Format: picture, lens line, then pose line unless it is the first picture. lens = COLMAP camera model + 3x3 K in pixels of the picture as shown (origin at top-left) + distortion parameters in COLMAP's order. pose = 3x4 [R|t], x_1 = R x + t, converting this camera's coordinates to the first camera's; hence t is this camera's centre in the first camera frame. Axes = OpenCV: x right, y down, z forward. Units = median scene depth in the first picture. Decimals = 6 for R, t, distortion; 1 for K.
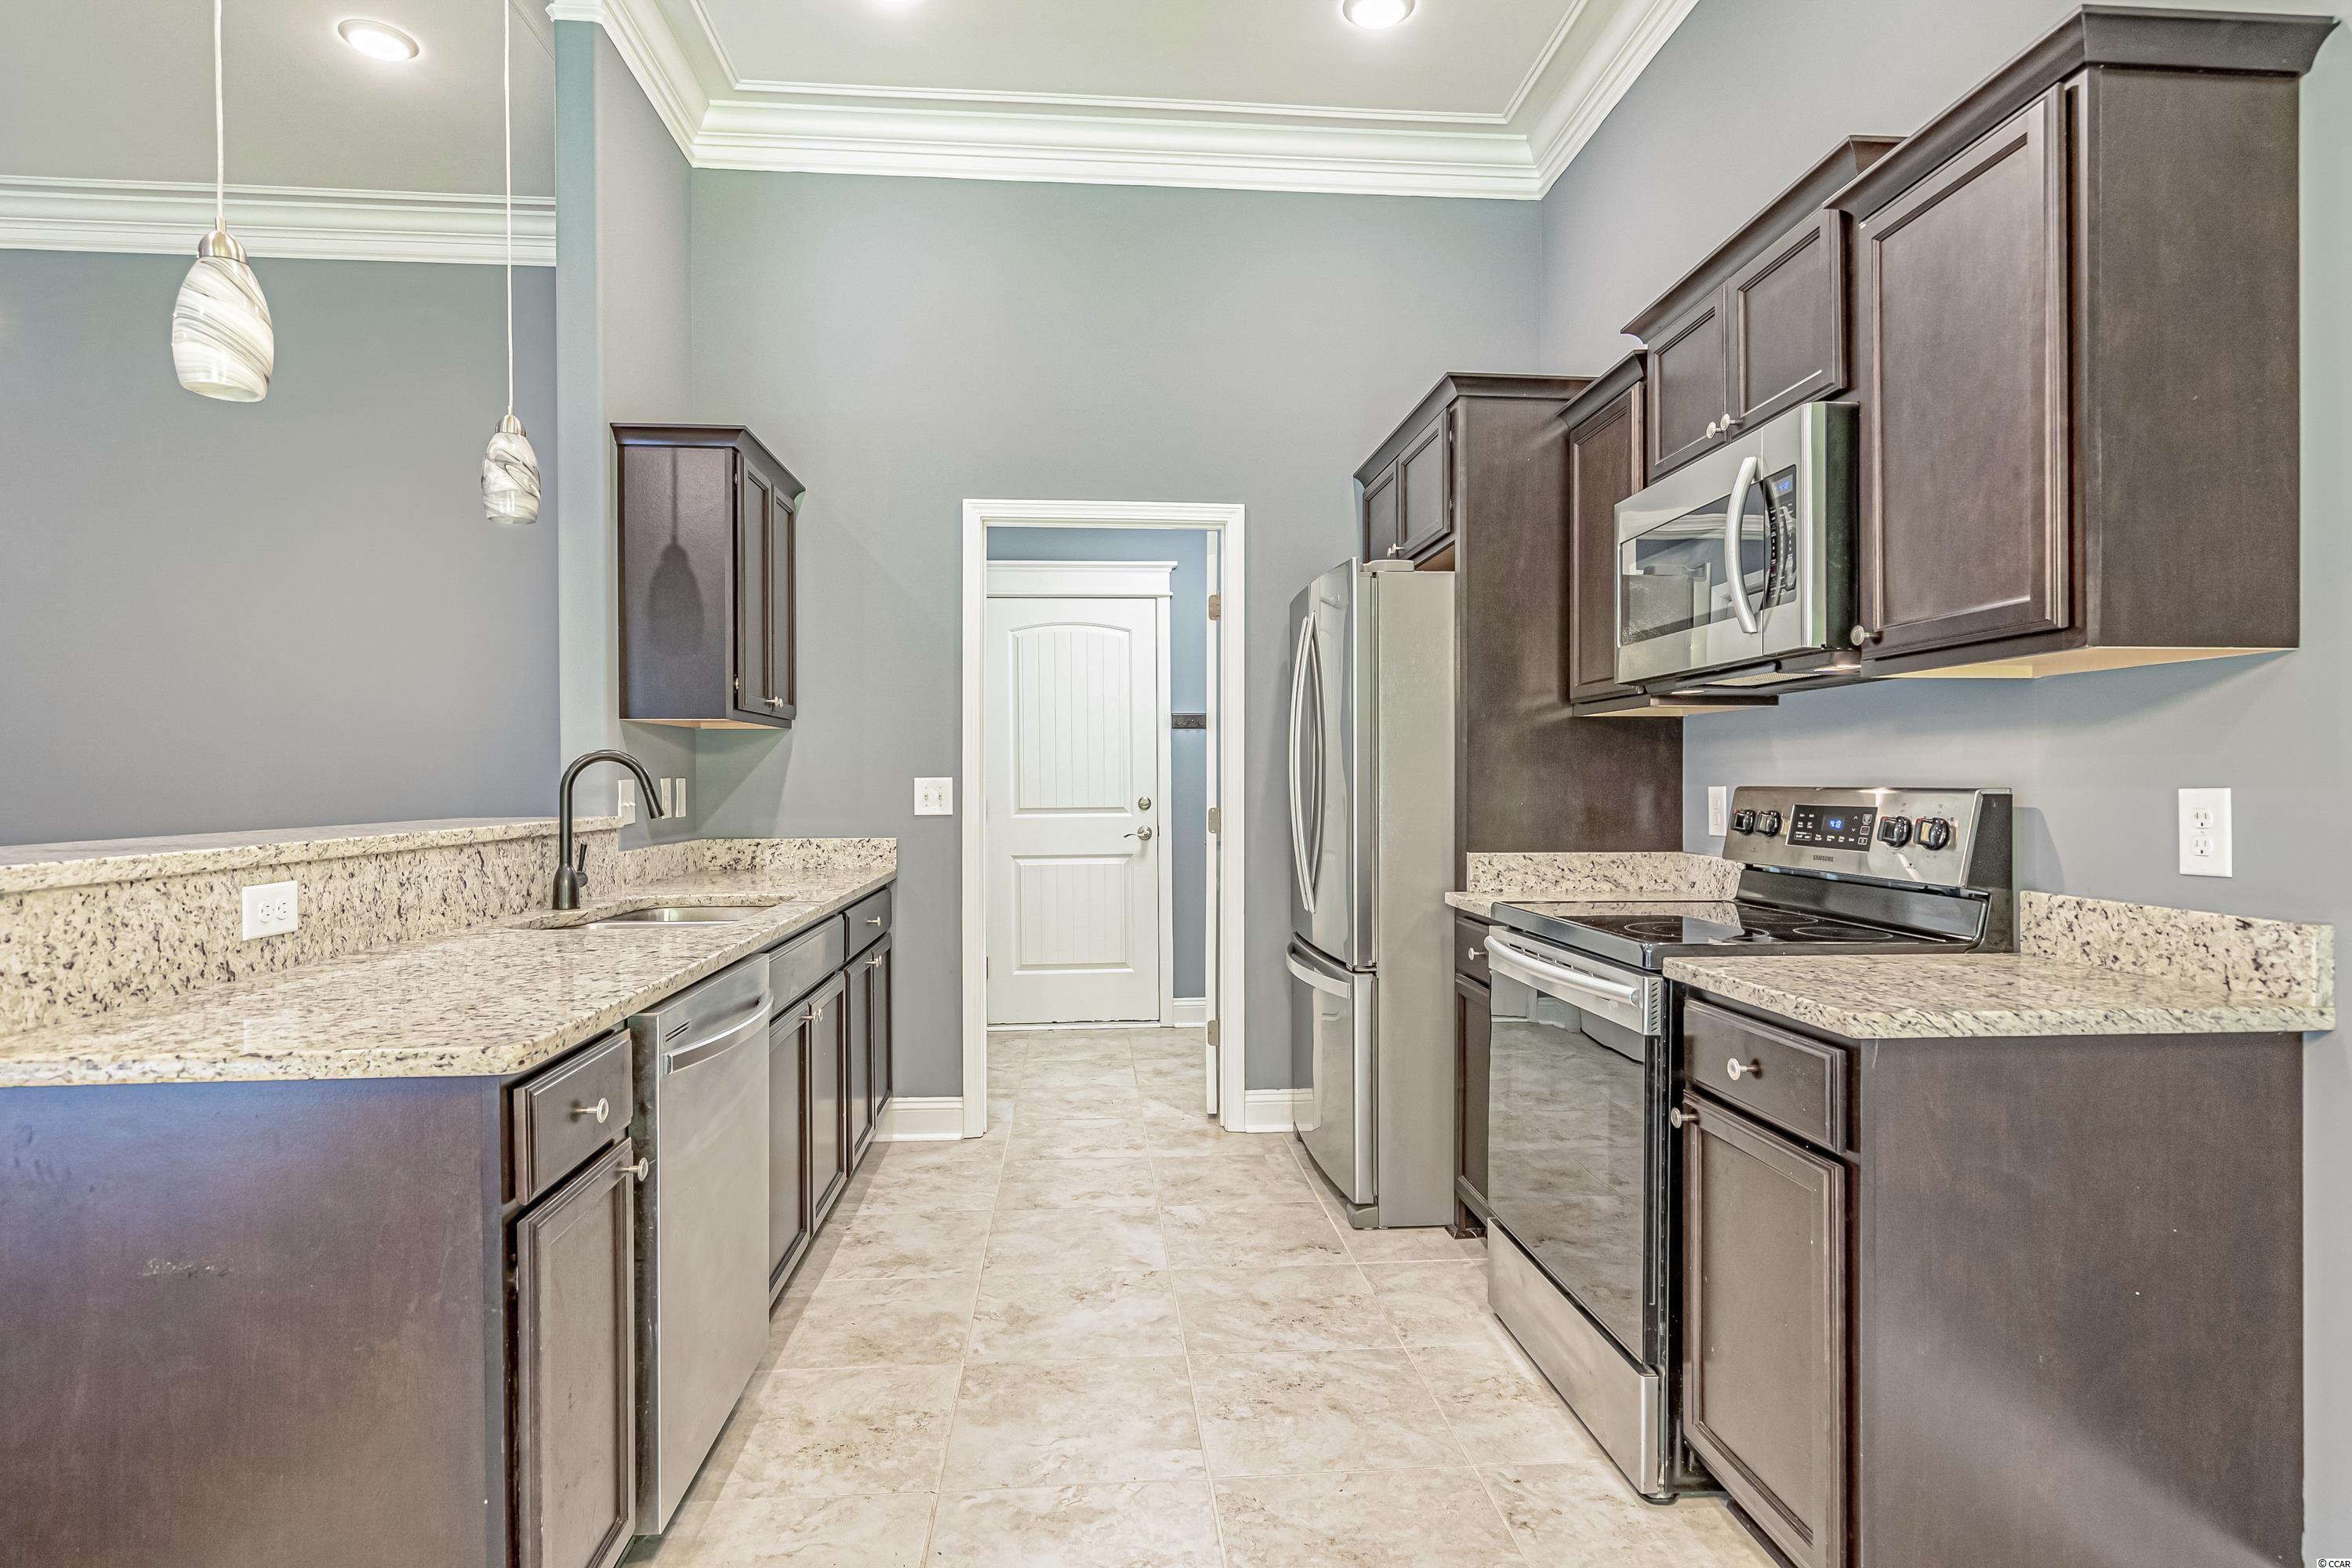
lens RADIAL K [[1250.5, 0, 1182.9], [0, 1250.5, 782.6], [0, 0, 1]] dist [0.004094, 0.002492]
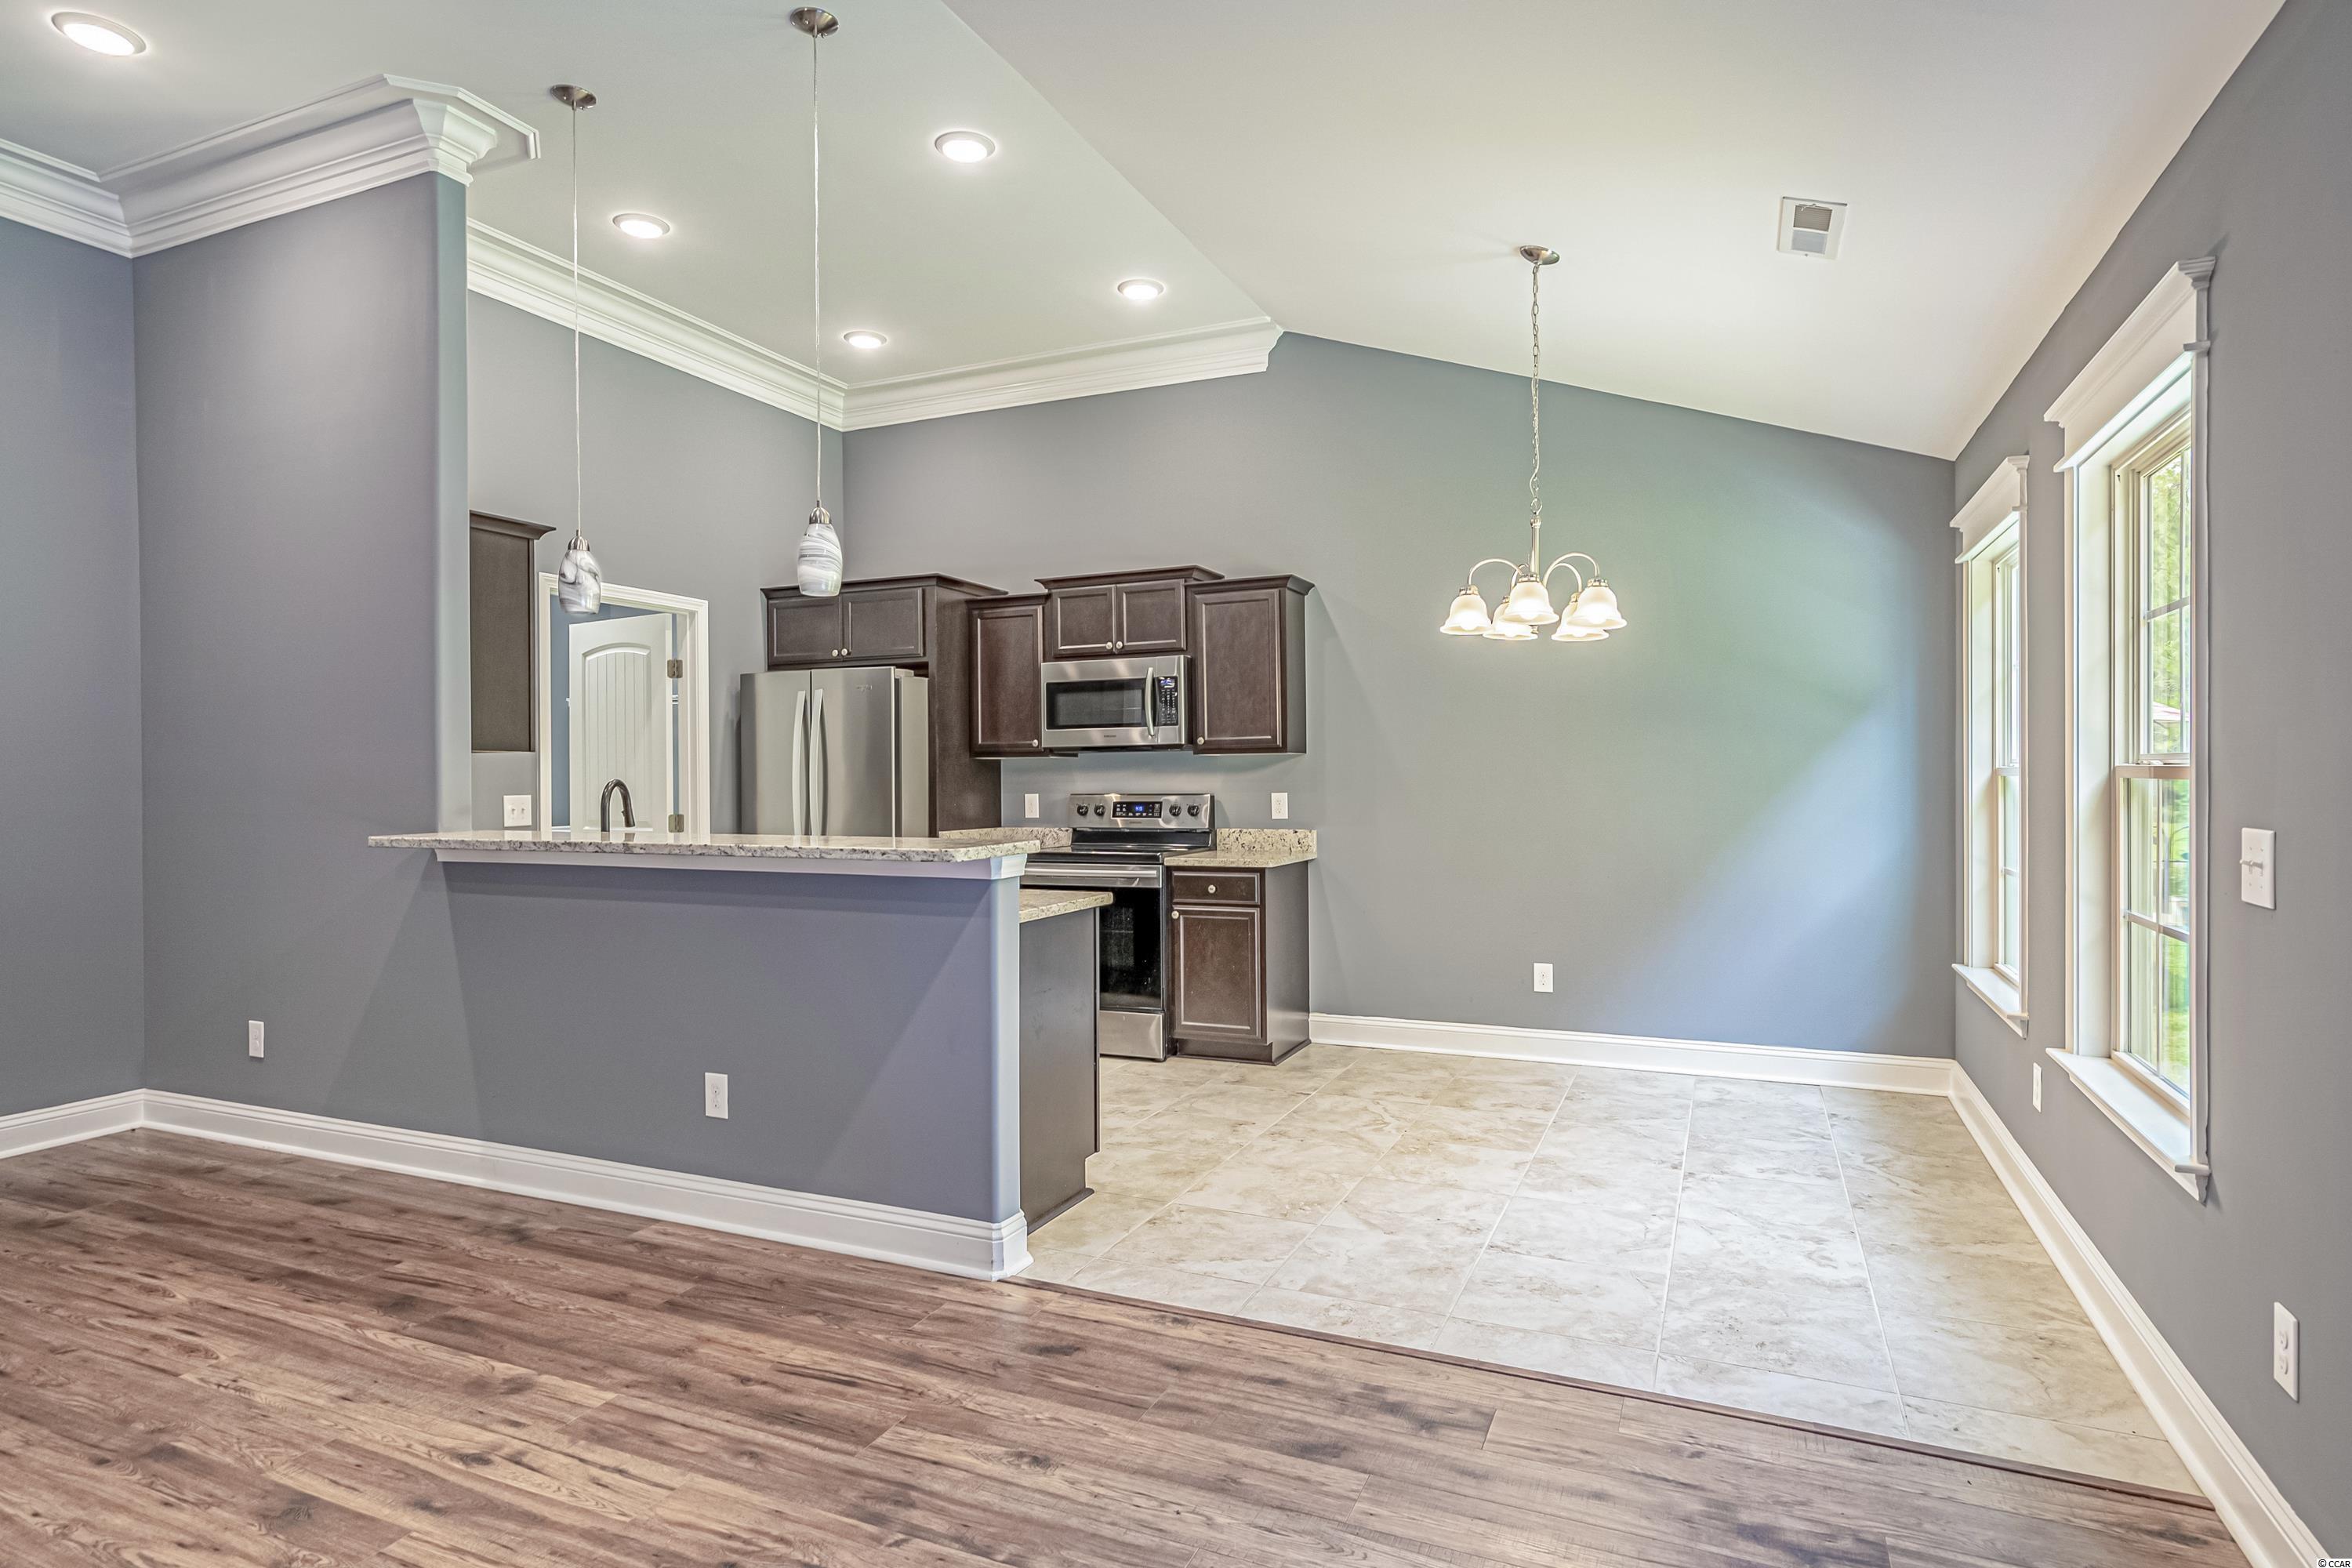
lens RADIAL K [[1258.6, 0, 1176.0], [0, 1258.6, 784.0], [0, 0, 1]] dist [0.003365, 0.002101]
pose [[0.480007, -0.007071, 0.877236, -1.546049], [0.007823, 0.999962, 0.003779, -0.023156], [-0.877230, 0.005049, 0.480044, -0.253076]]
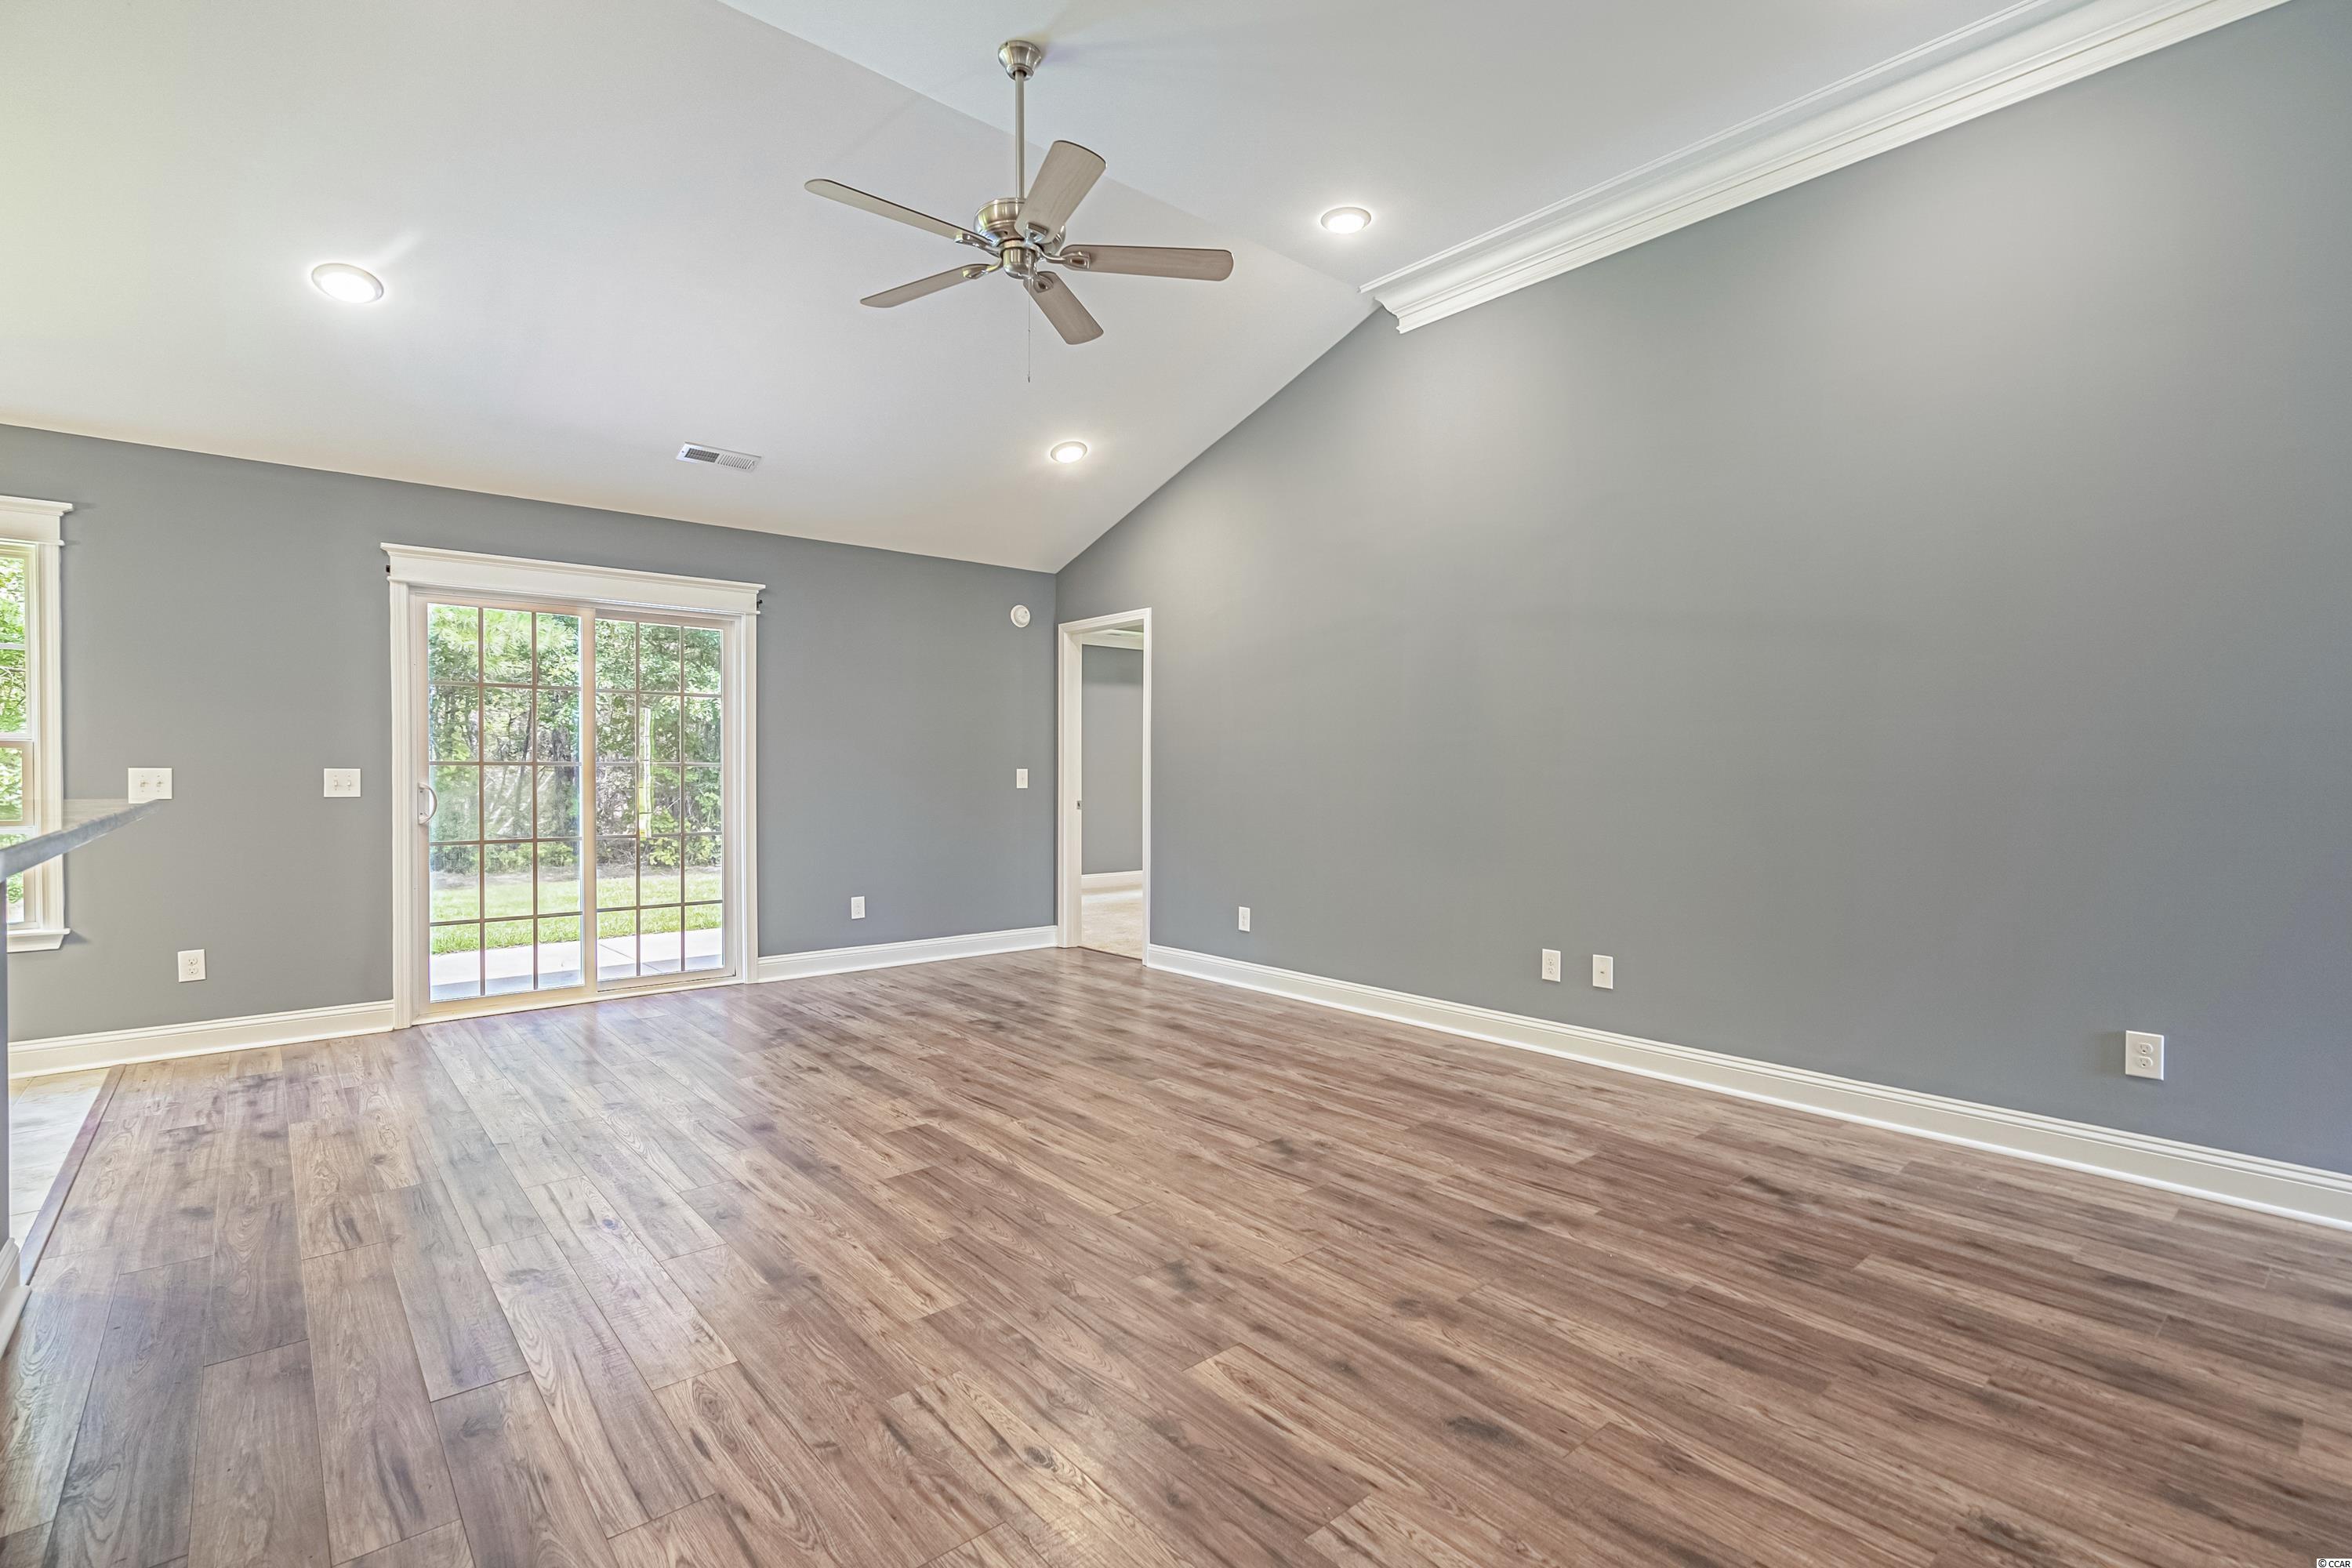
lens RADIAL K [[1080.0, 0, 1182.5], [0, 1080.0, 785.4], [0, 0, 1]] dist [-0.005469, 0.000509]
pose [[-0.807162, 0.010094, -0.590243, -0.833928], [-0.001124, 0.999826, 0.018635, 0.006160], [0.590328, 0.015705, -0.807010, 1.798220]]
